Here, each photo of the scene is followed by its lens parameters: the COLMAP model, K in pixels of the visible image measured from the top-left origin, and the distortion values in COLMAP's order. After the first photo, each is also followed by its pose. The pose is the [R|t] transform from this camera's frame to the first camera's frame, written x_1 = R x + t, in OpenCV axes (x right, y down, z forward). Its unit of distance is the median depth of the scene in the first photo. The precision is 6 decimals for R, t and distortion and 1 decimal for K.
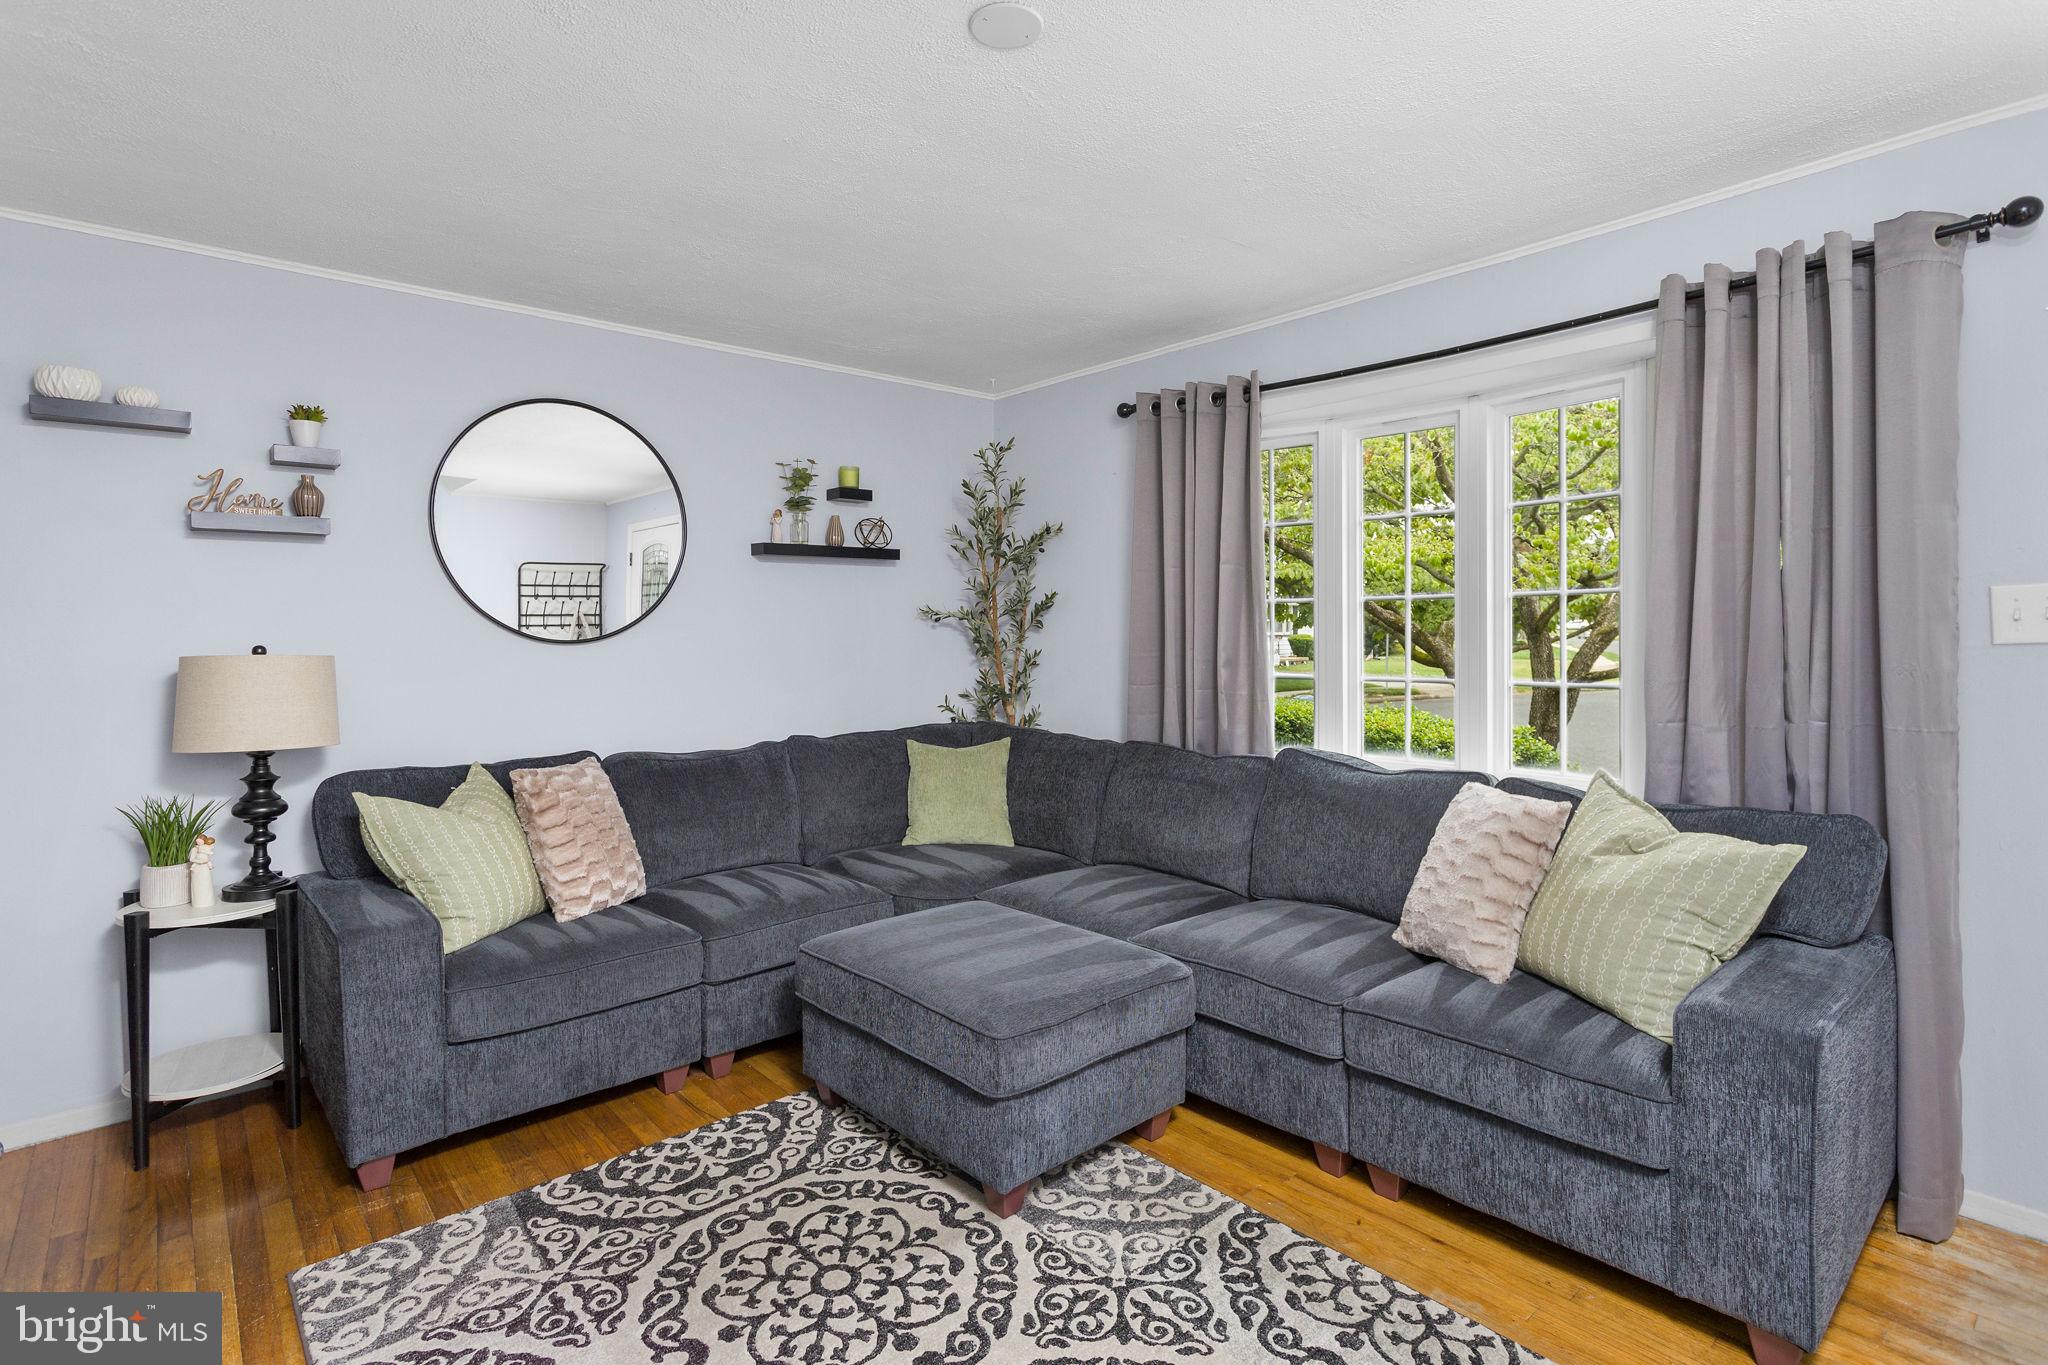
lens RADIAL K [[984.3, 0, 1025.9], [0, 984.3, 628.8], [0, 0, 1]] dist [0.002087, 0.000540]
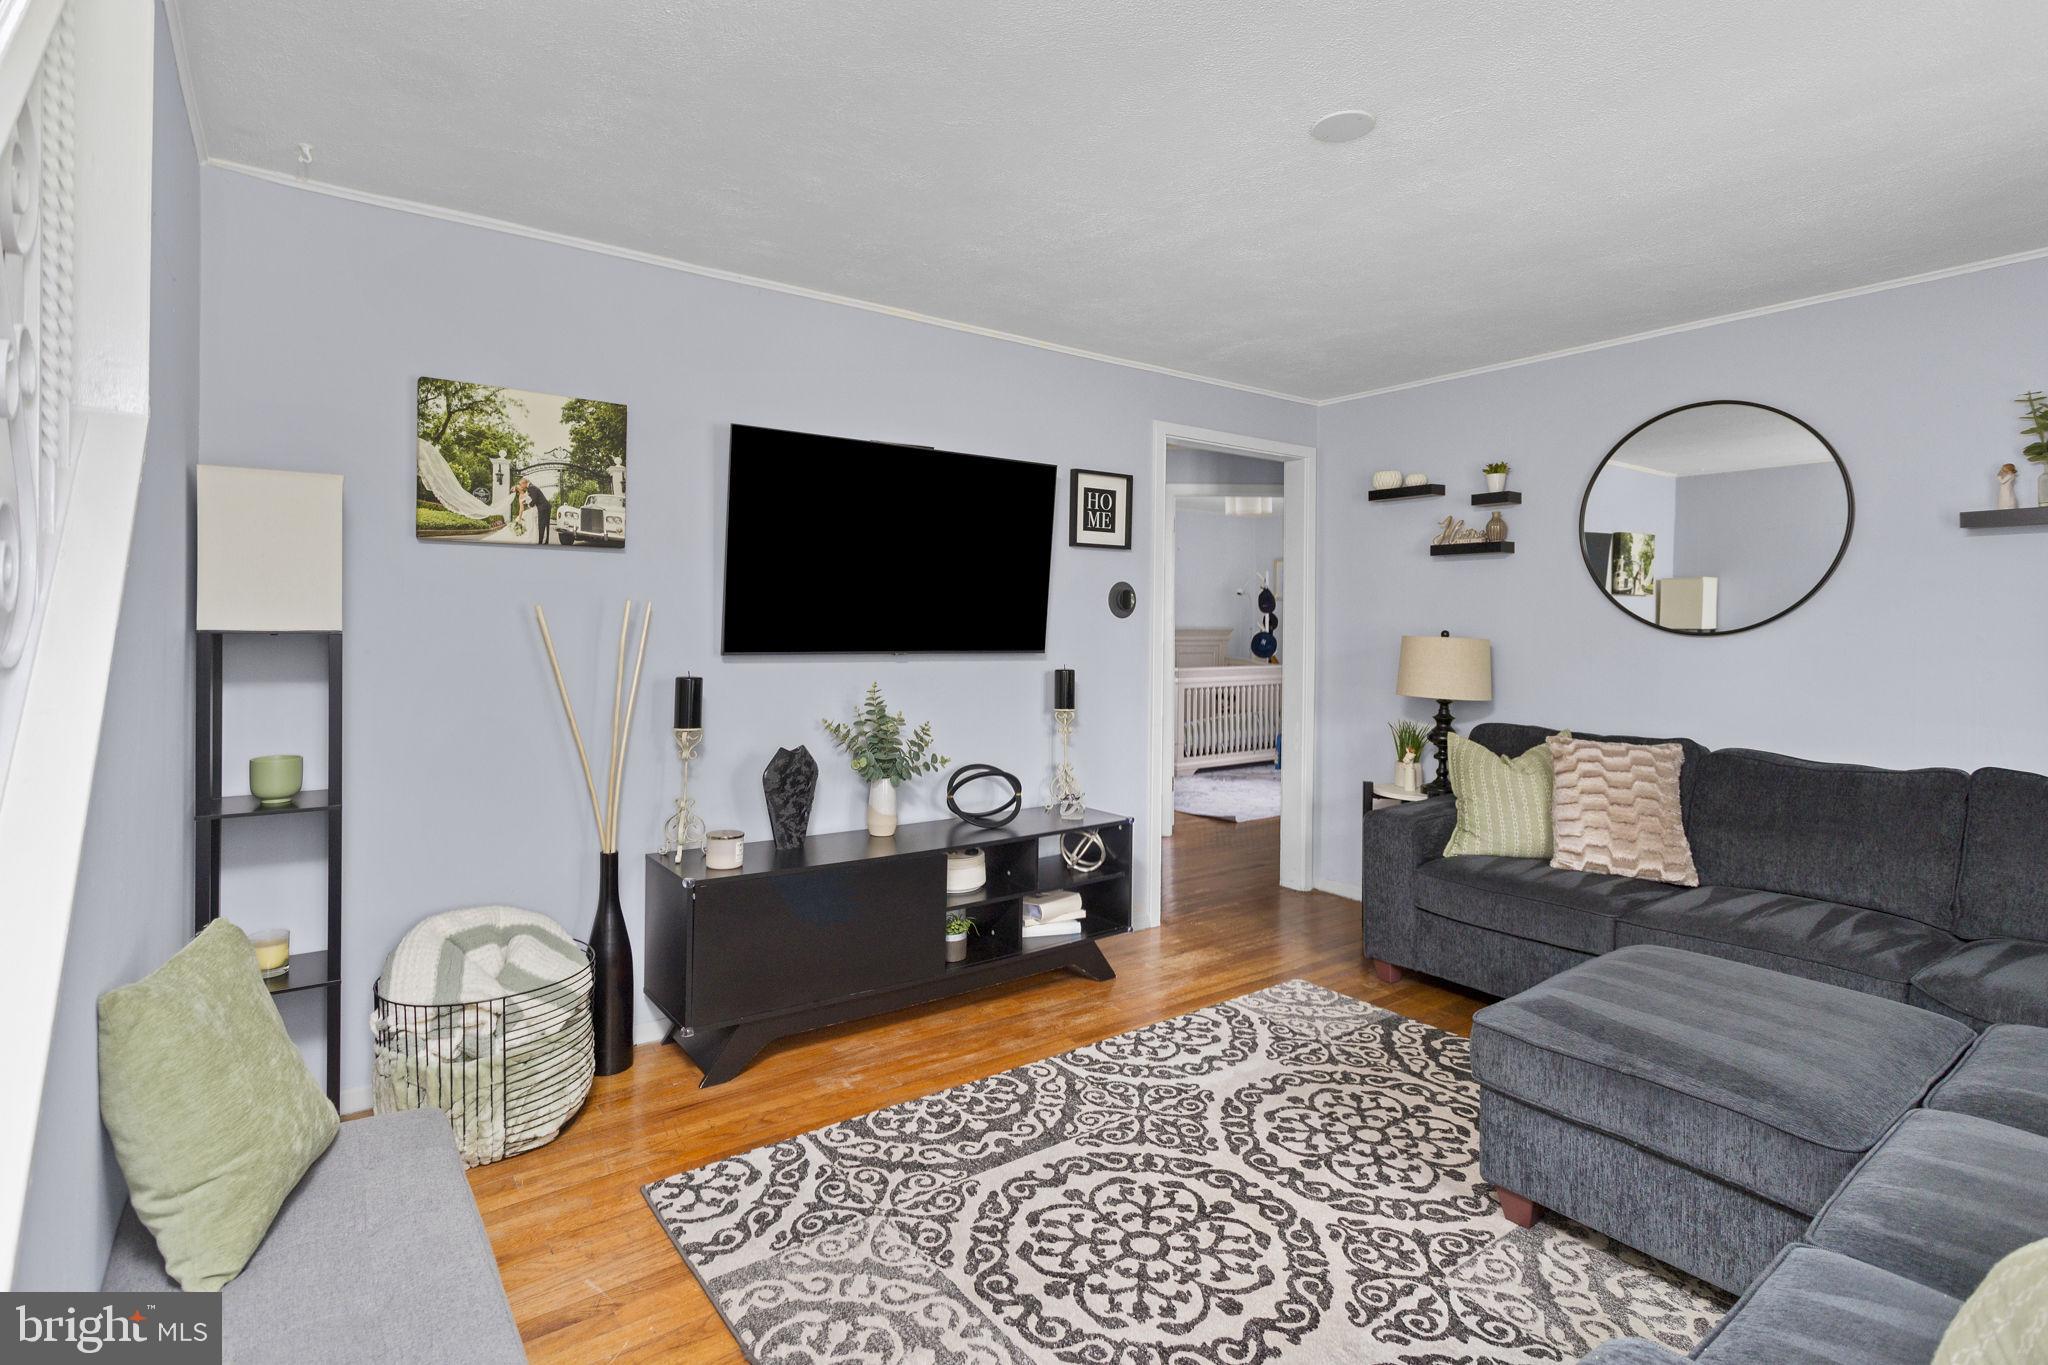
lens RADIAL K [[984.3, 0, 1025.9], [0, 984.3, 628.8], [0, 0, 1]] dist [0.002087, 0.000540]
pose [[-0.063504, 0.018656, -0.997807, 1.043835], [-0.001532, 0.999822, 0.018792, -0.018417], [0.997980, 0.002722, -0.063465, 0.603349]]
